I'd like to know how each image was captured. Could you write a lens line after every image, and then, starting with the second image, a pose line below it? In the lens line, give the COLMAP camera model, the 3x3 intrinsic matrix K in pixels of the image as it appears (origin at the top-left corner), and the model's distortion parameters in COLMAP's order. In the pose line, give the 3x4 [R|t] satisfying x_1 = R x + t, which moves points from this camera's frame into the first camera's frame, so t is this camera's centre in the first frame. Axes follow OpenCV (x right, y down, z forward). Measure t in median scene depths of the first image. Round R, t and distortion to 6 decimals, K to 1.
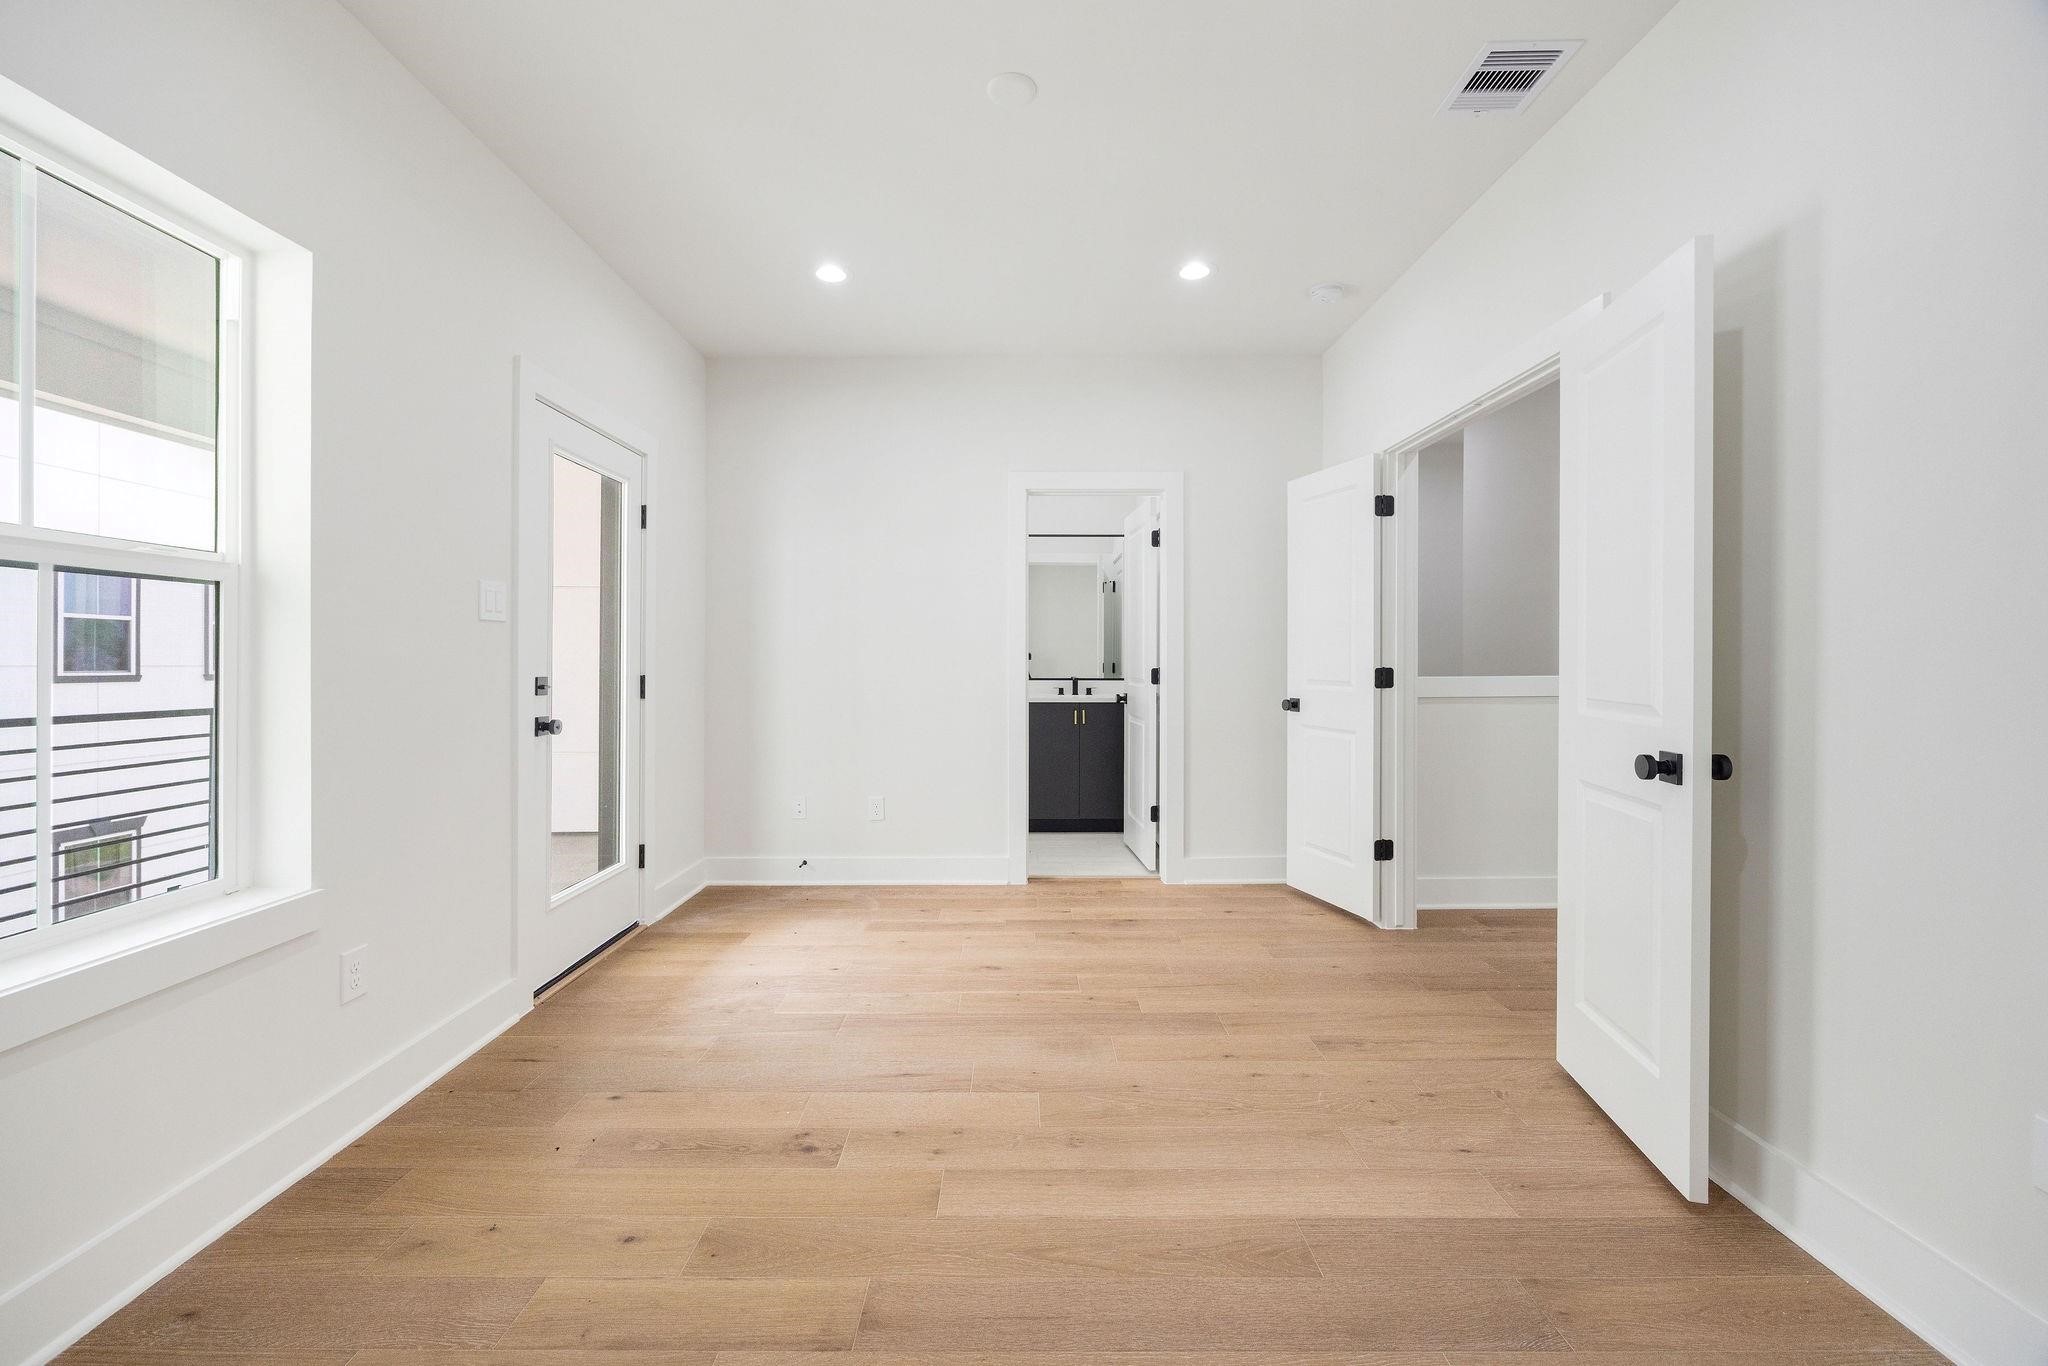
lens RADIAL K [[809.2, 0, 1019.2], [0, 809.2, 663.6], [0, 0, 1]] dist [-0.004194, 0.000232]
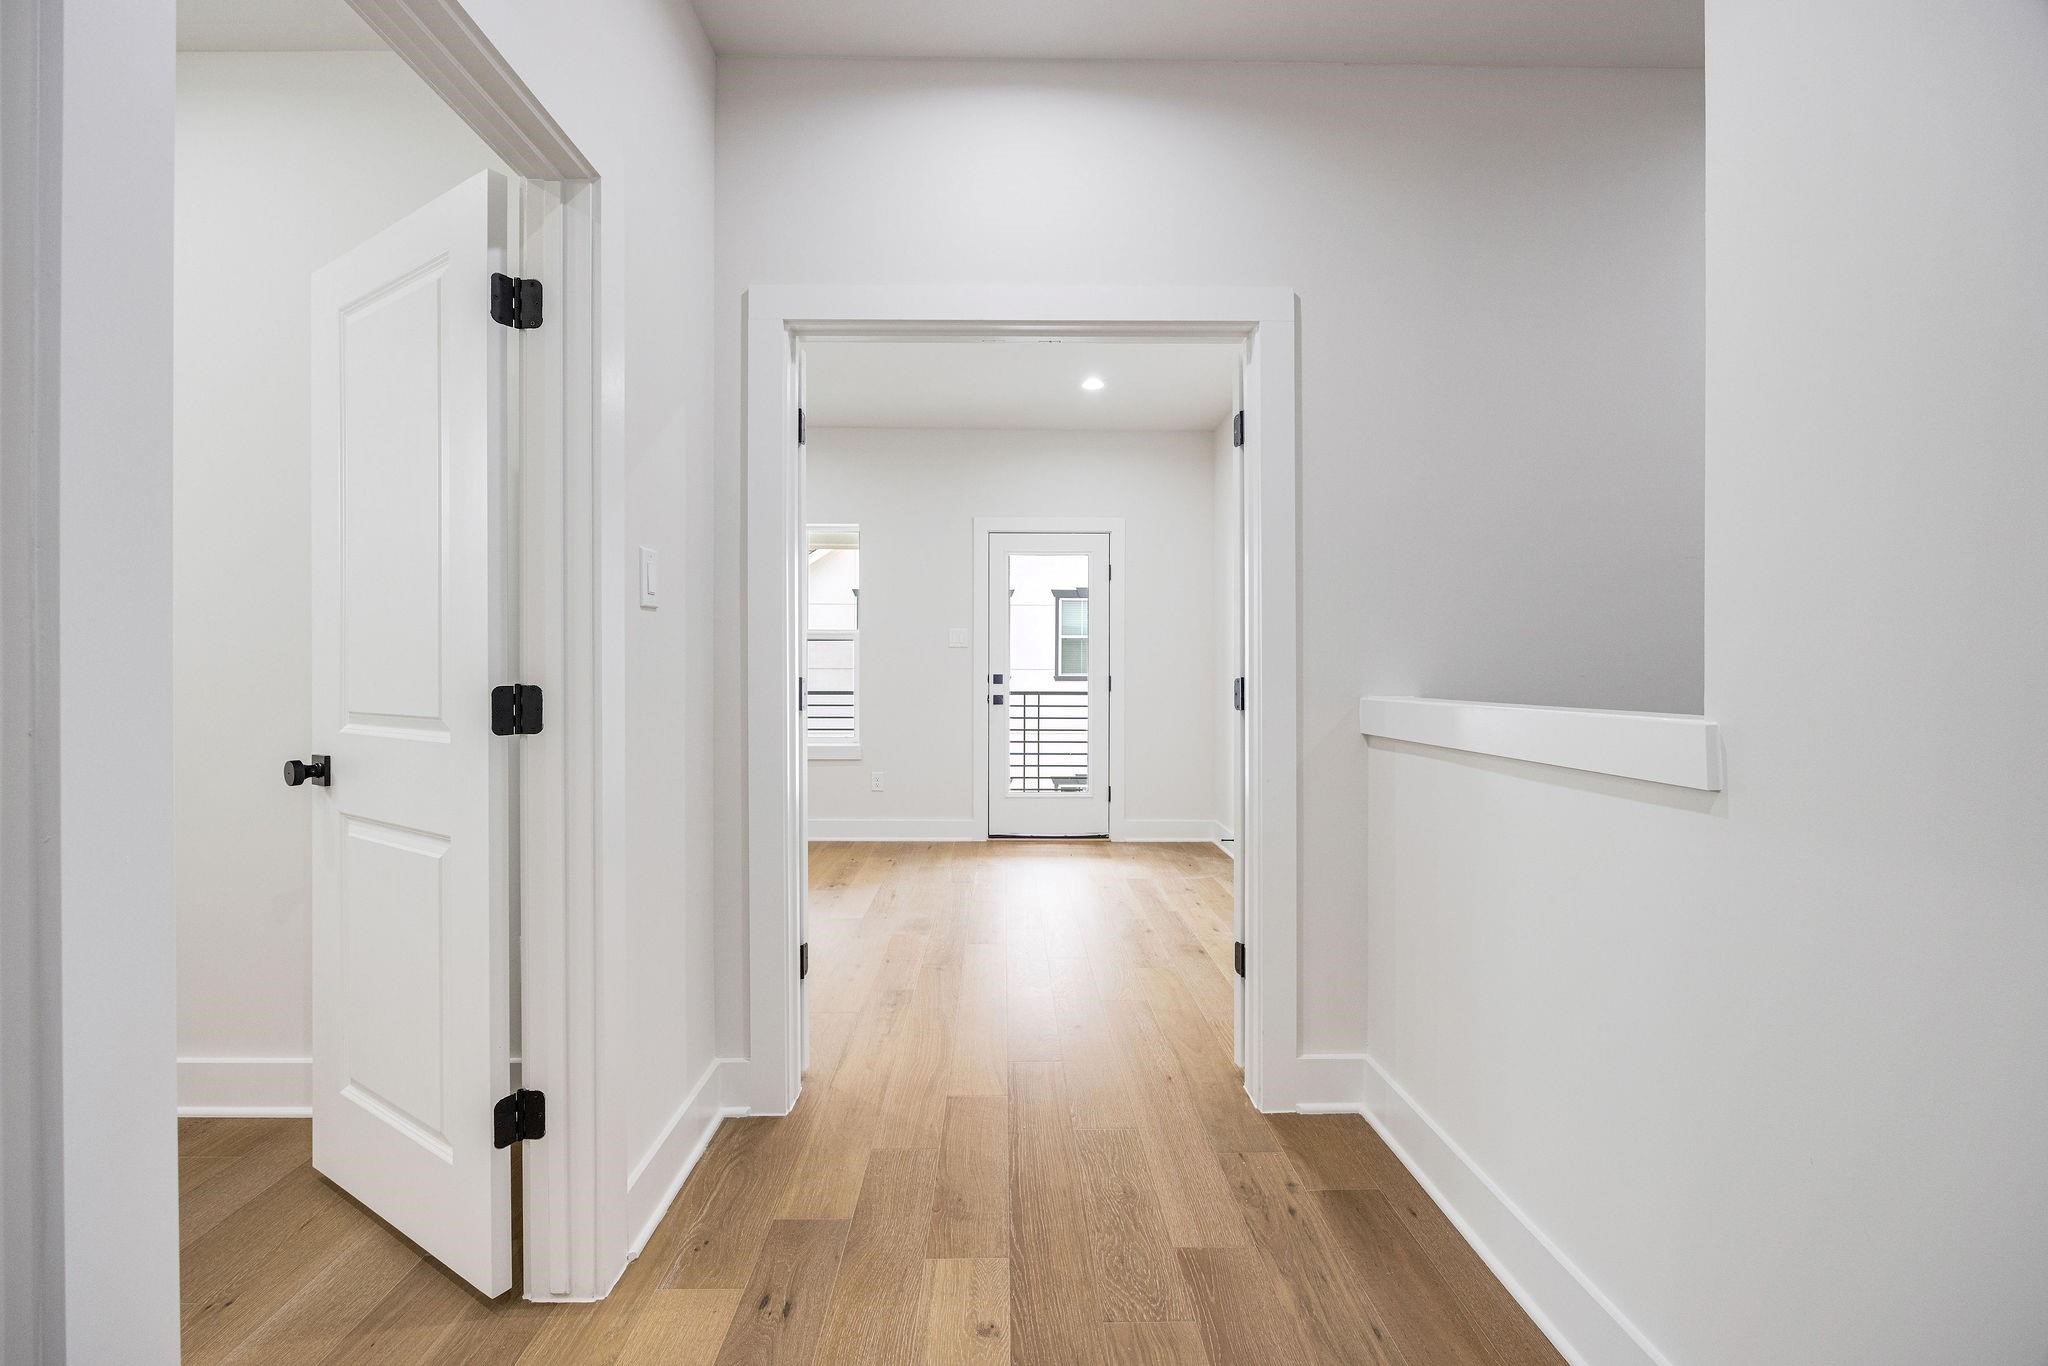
lens RADIAL K [[809.2, 0, 1019.2], [0, 809.2, 663.6], [0, 0, 1]] dist [-0.004194, 0.000232]
pose [[0.021988, -0.000526, -0.999758, 1.157618], [-0.003527, 0.999994, -0.000604, -0.007557], [0.999752, 0.003539, 0.021986, 0.852693]]
